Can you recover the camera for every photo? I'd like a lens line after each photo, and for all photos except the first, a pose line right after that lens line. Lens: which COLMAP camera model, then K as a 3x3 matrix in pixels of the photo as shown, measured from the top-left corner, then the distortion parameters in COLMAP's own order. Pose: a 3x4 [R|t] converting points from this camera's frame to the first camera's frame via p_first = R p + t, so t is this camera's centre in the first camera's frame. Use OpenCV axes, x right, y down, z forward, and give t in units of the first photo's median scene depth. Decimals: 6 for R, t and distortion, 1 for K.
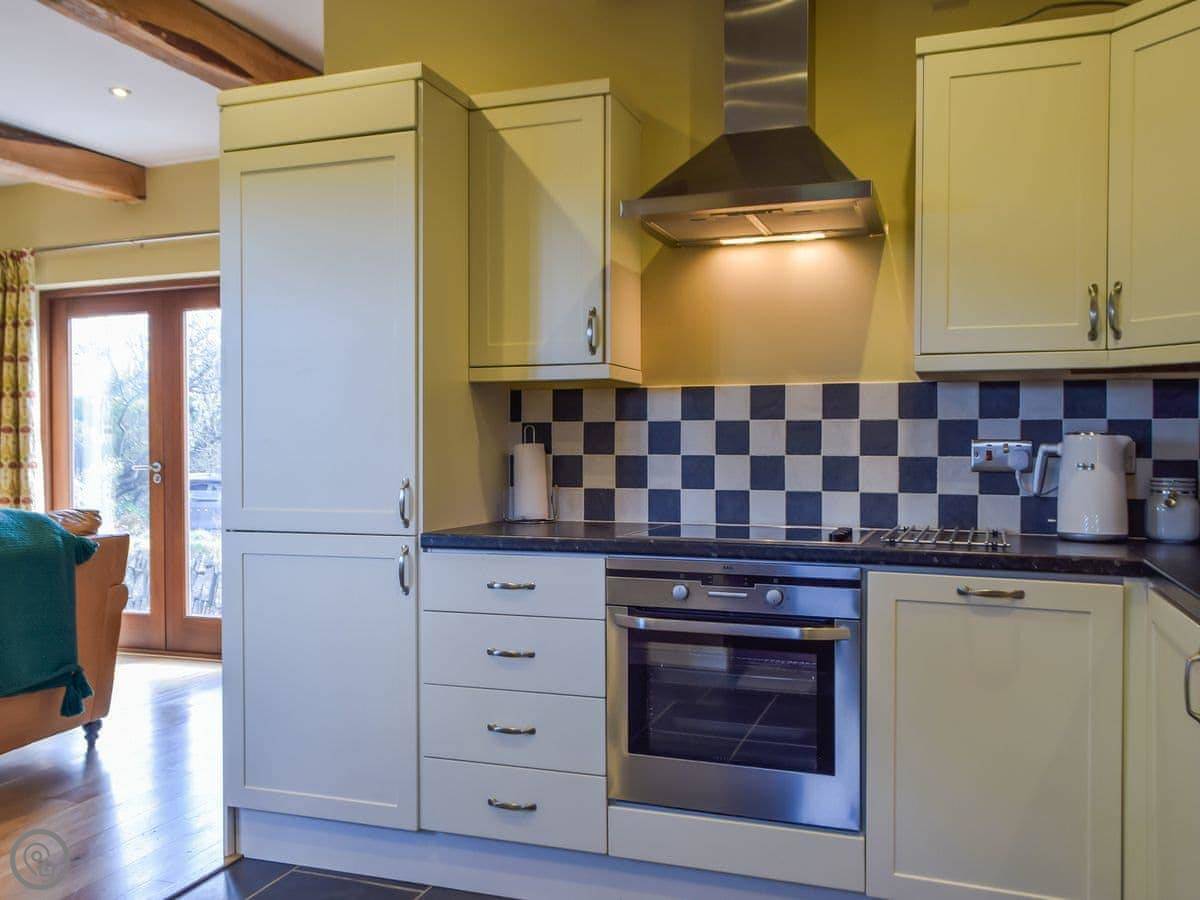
lens RADIAL K [[1076.5, 0, 607.4], [0, 1076.5, 446.5], [0, 0, 1]] dist [0.020680, -0.016244]
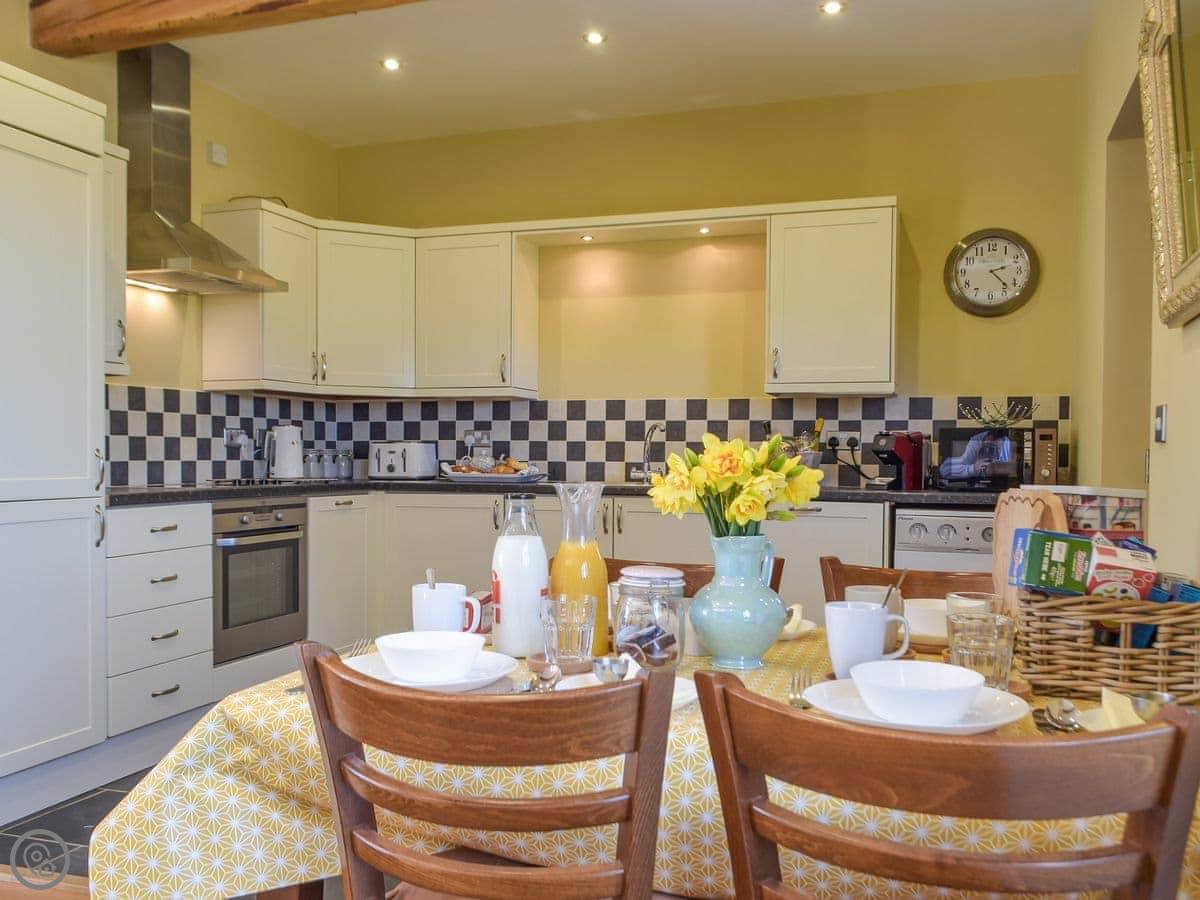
lens RADIAL K [[1088.4, 0, 592.2], [0, 1088.4, 454.9], [0, 0, 1]] dist [0.034065, 0.000000]
pose [[-0.024318, -0.004590, 0.999694, -1.222148], [0.003585, 0.999983, 0.004678, 0.026700], [-0.999698, 0.003698, -0.024301, 0.426322]]
